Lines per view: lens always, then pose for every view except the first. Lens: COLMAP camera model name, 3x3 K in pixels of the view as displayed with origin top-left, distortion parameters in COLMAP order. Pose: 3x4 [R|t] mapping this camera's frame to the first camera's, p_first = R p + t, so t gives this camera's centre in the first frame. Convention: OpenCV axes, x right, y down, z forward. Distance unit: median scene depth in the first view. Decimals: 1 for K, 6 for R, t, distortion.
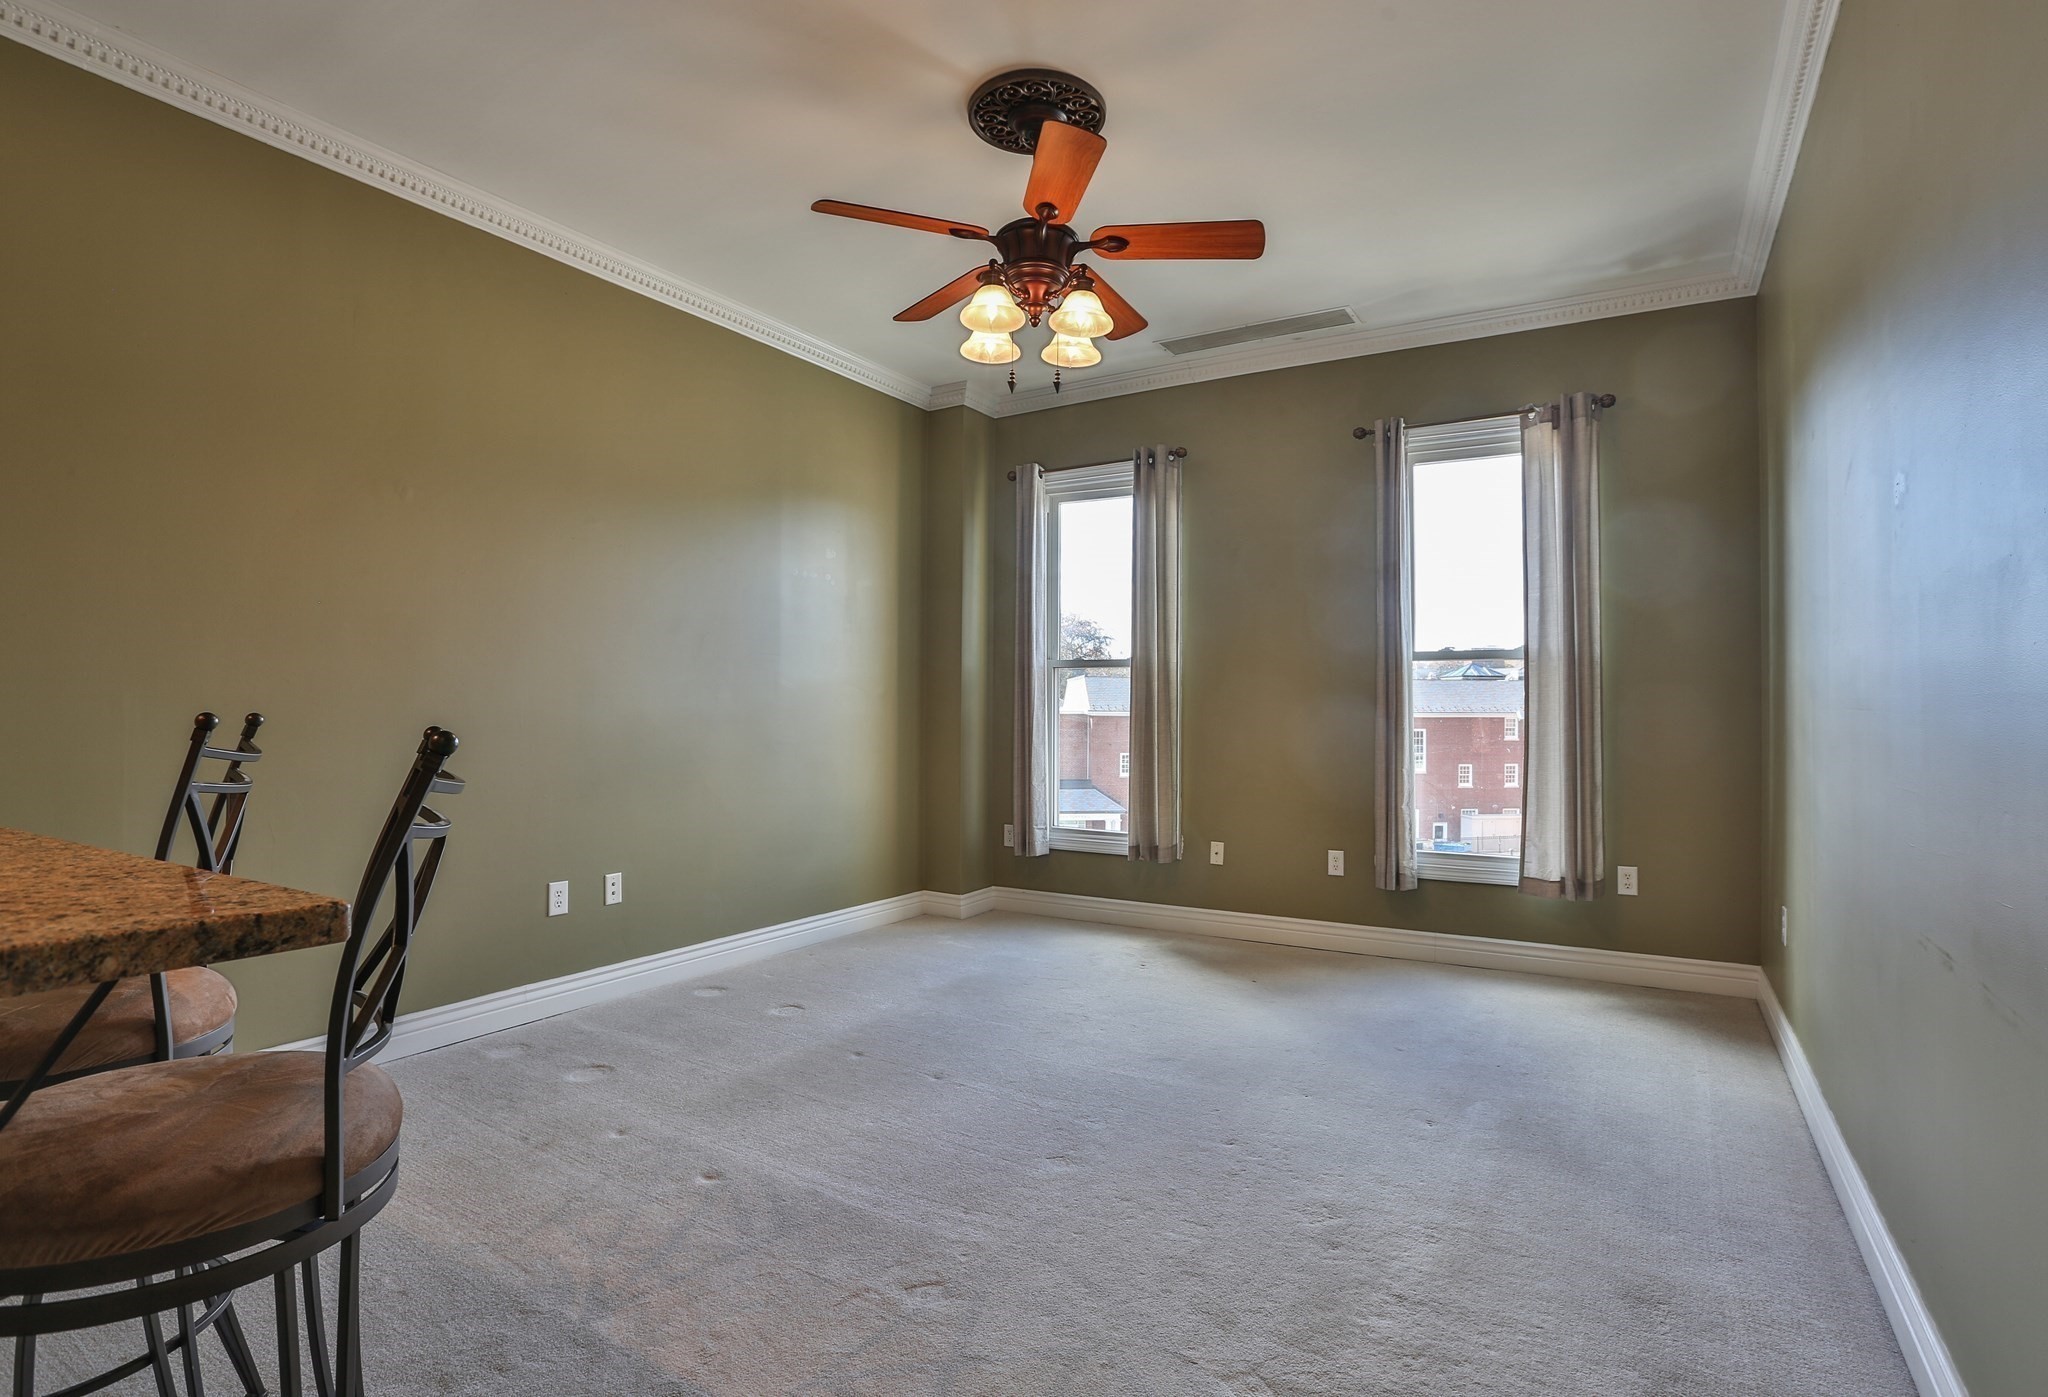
lens RADIAL K [[1051.4, 0, 1024.0], [0, 1051.4, 698.5], [0, 0, 1]] dist [-0.002397, 0.030023]
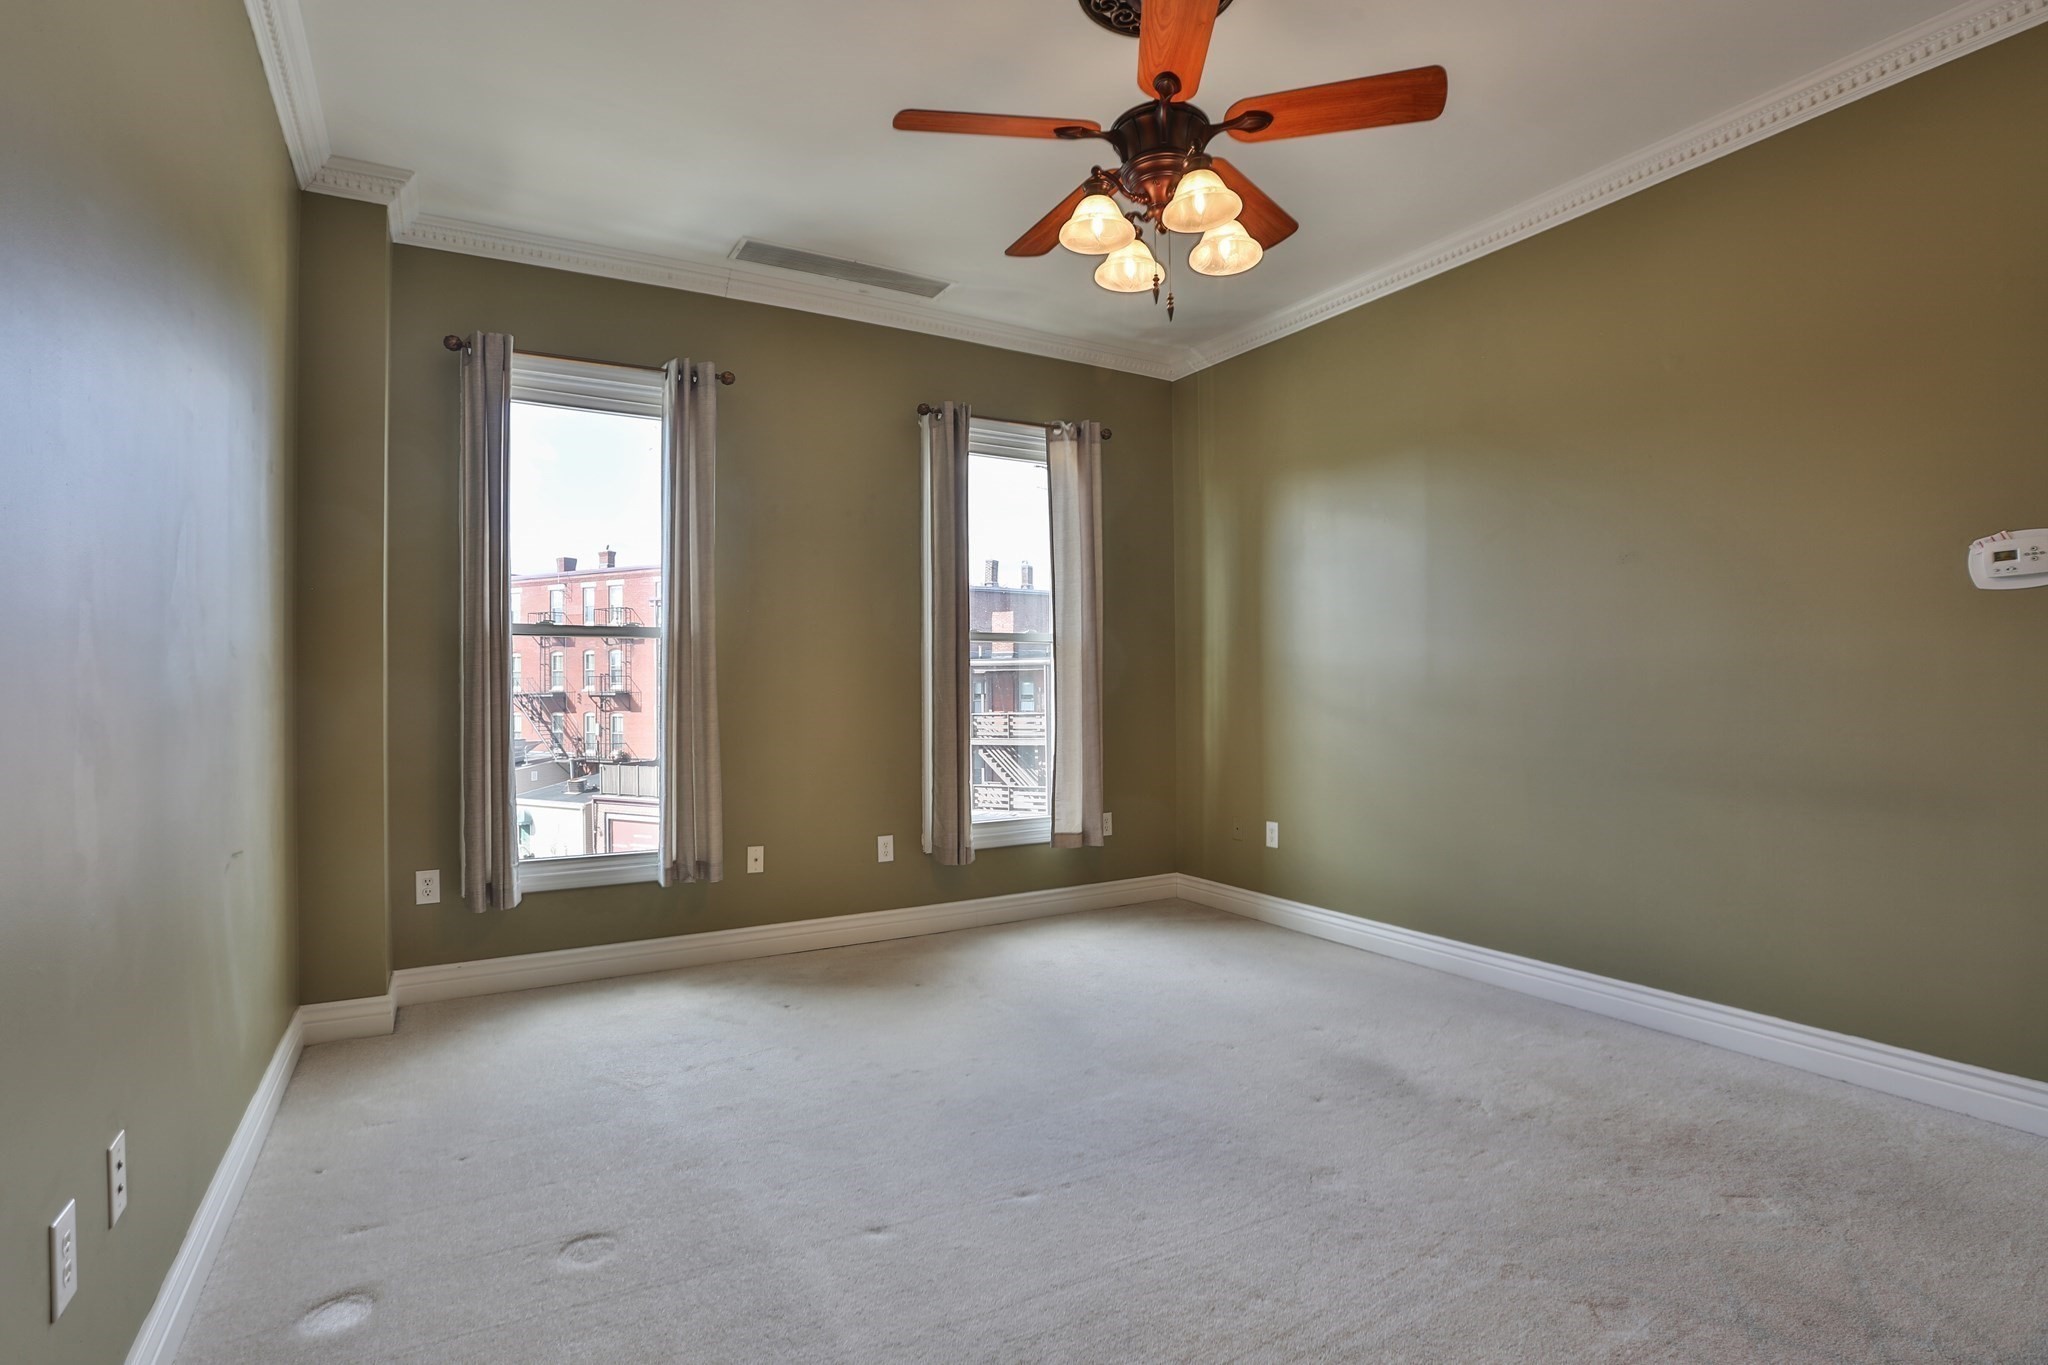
lens RADIAL K [[1041.5, 0, 1024.0], [0, 1041.5, 682.5], [0, 0, 1]] dist [-0.000476, 0.023946]
pose [[0.499516, -0.007558, 0.866272, -0.499039], [-0.001019, 0.999956, 0.009312, -0.005505], [-0.866304, -0.005534, 0.499486, 0.441796]]
